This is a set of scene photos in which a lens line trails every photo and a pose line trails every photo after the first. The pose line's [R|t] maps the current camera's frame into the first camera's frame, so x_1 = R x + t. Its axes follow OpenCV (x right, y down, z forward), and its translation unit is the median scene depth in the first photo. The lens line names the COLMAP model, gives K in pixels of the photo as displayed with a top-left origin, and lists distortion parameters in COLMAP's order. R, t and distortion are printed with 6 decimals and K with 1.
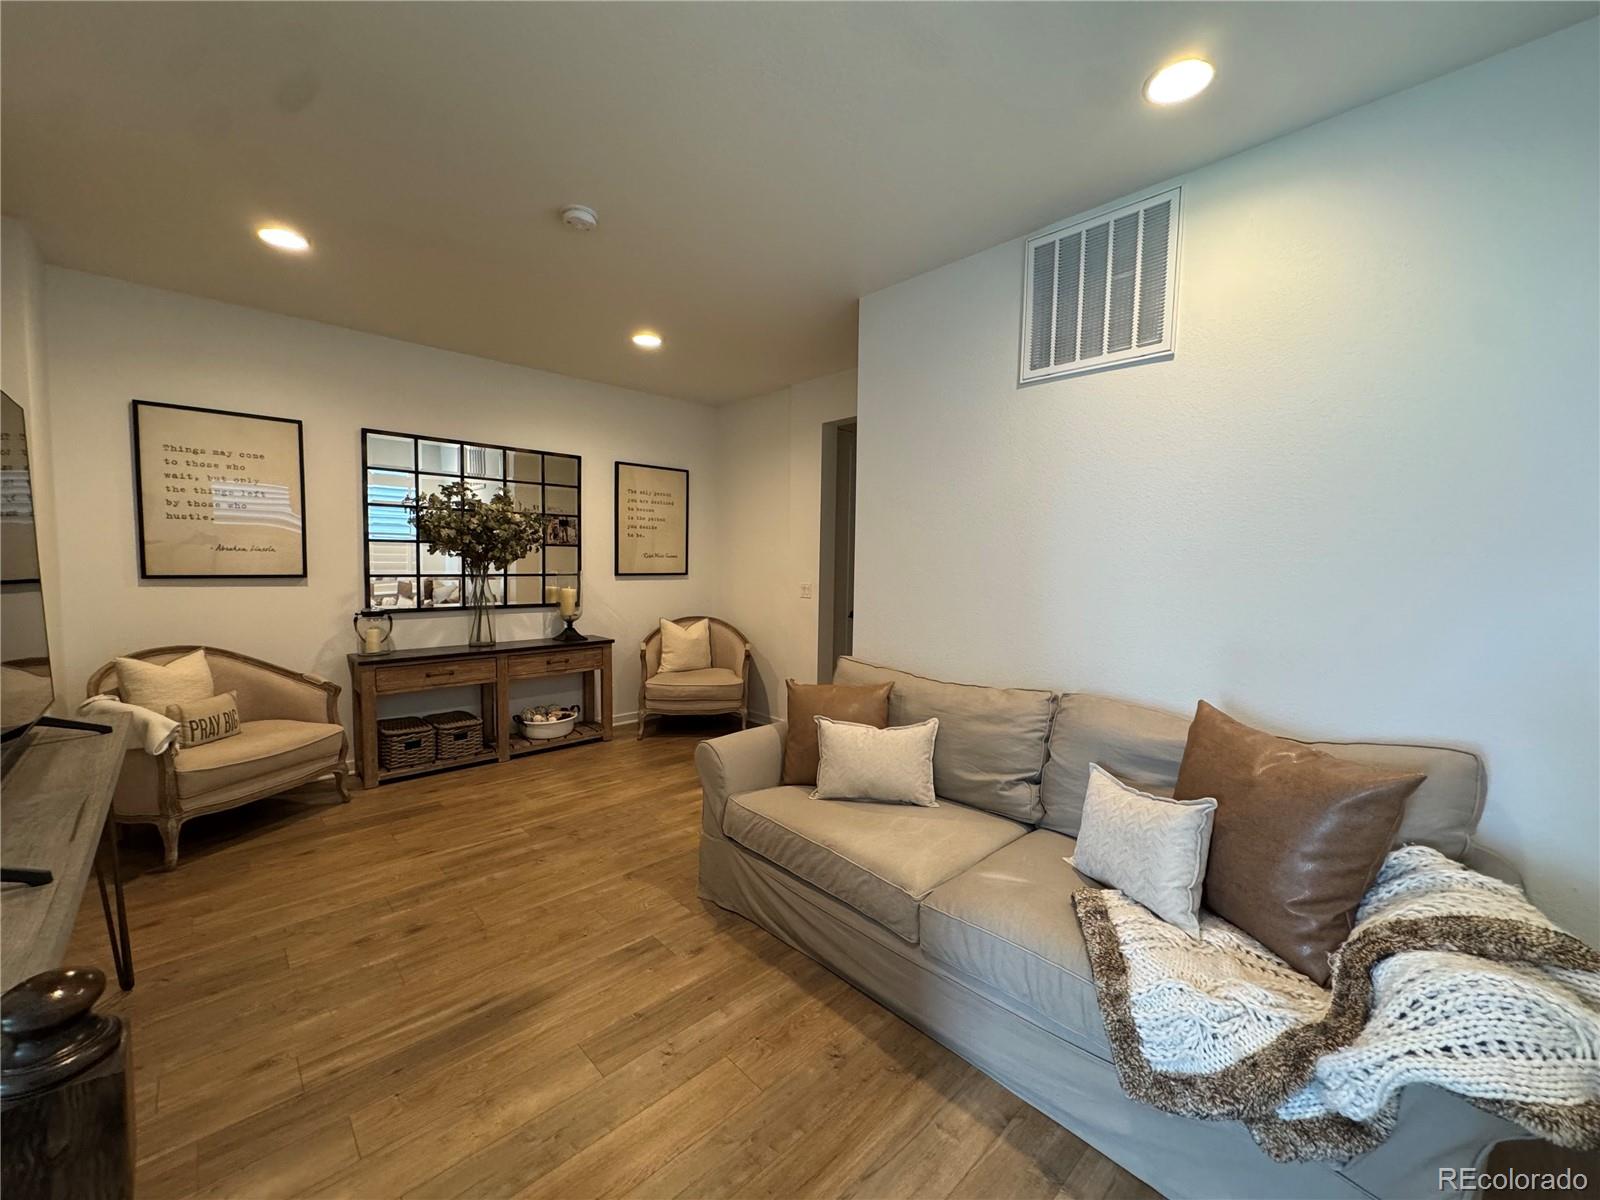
lens RADIAL K [[633.8, 0, 797.8], [0, 633.8, 594.9], [0, 0, 1]] dist [0.002065, -0.003575]
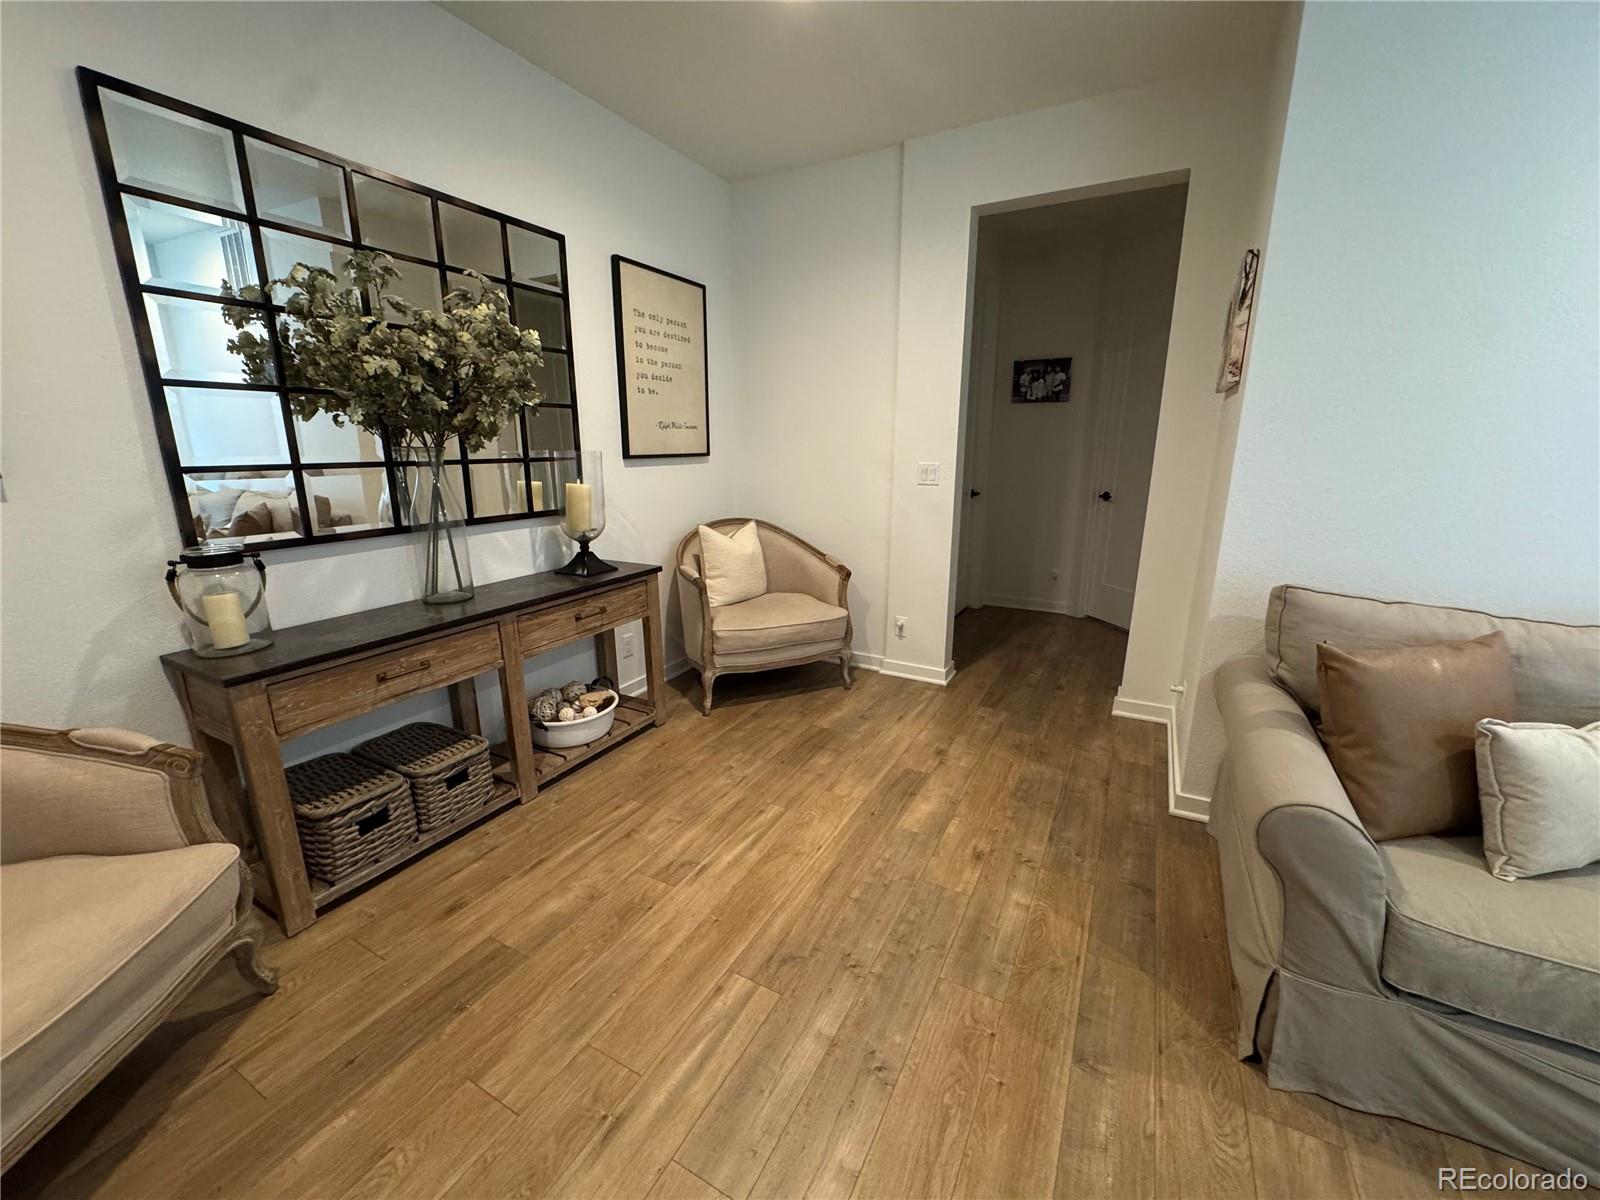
lens RADIAL K [[633.8, 0, 797.8], [0, 633.8, 594.9], [0, 0, 1]] dist [0.002065, -0.003575]
pose [[0.951014, -0.087568, 0.296488, -0.389991], [0.032294, 0.981938, 0.186429, -0.012645], [-0.307458, -0.167721, 0.936664, 0.433453]]
